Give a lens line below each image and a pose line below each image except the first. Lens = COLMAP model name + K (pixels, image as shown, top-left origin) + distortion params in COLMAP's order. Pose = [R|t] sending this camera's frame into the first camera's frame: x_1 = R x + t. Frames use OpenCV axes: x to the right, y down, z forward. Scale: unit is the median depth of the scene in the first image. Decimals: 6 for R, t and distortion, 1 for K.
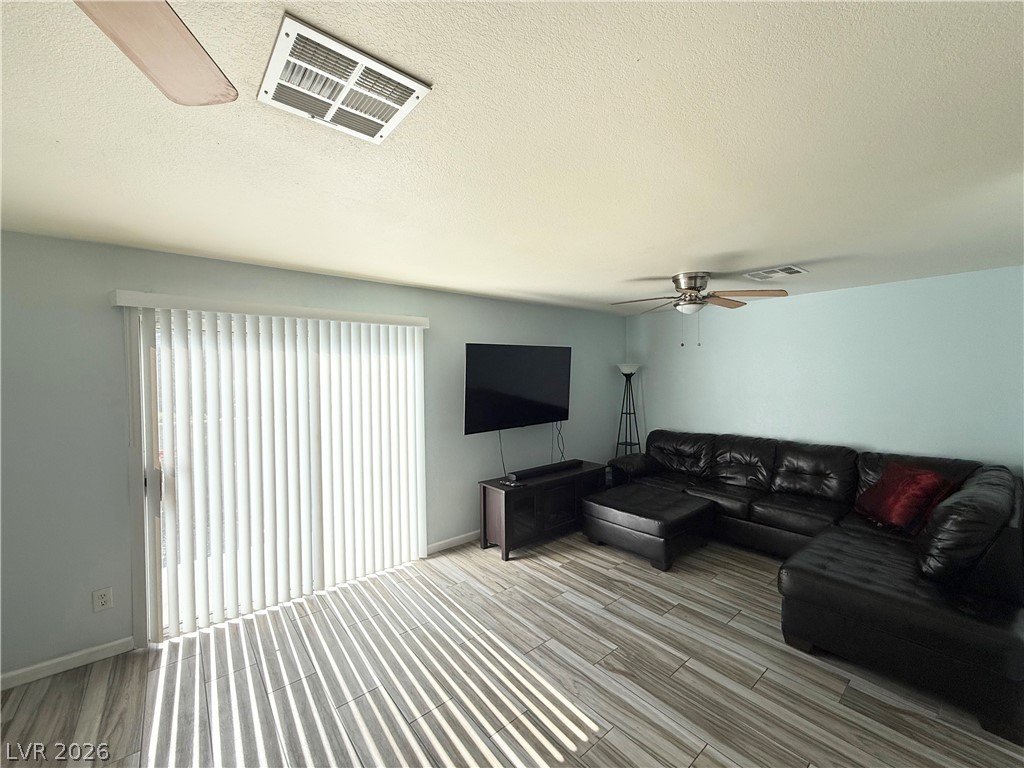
lens RADIAL K [[407.0, 0, 510.5], [0, 407.0, 383.2], [0, 0, 1]] dist [-0.001115, -0.000107]
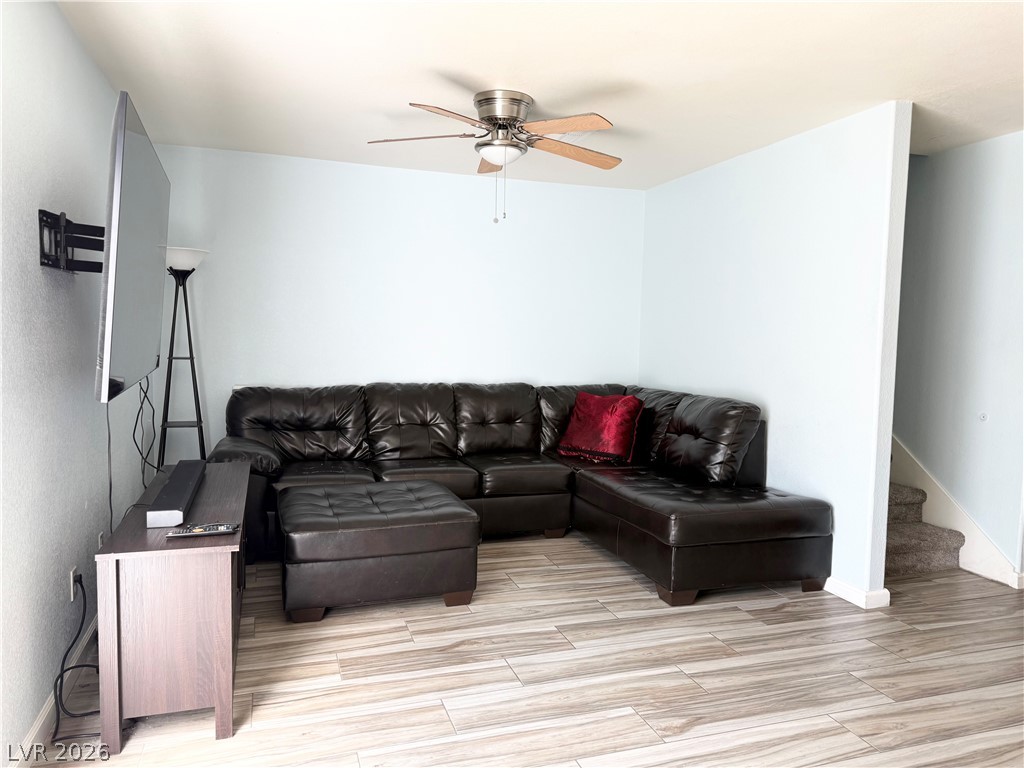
lens RADIAL K [[729.5, 0, 512.0], [0, 729.5, 384.0], [0, 0, 1]] dist [0.006201, -0.003345]
pose [[0.368526, -0.061294, 0.927595, -0.596367], [-0.004642, 0.997690, 0.067769, 0.082817], [-0.929606, -0.029280, 0.367390, 0.613200]]
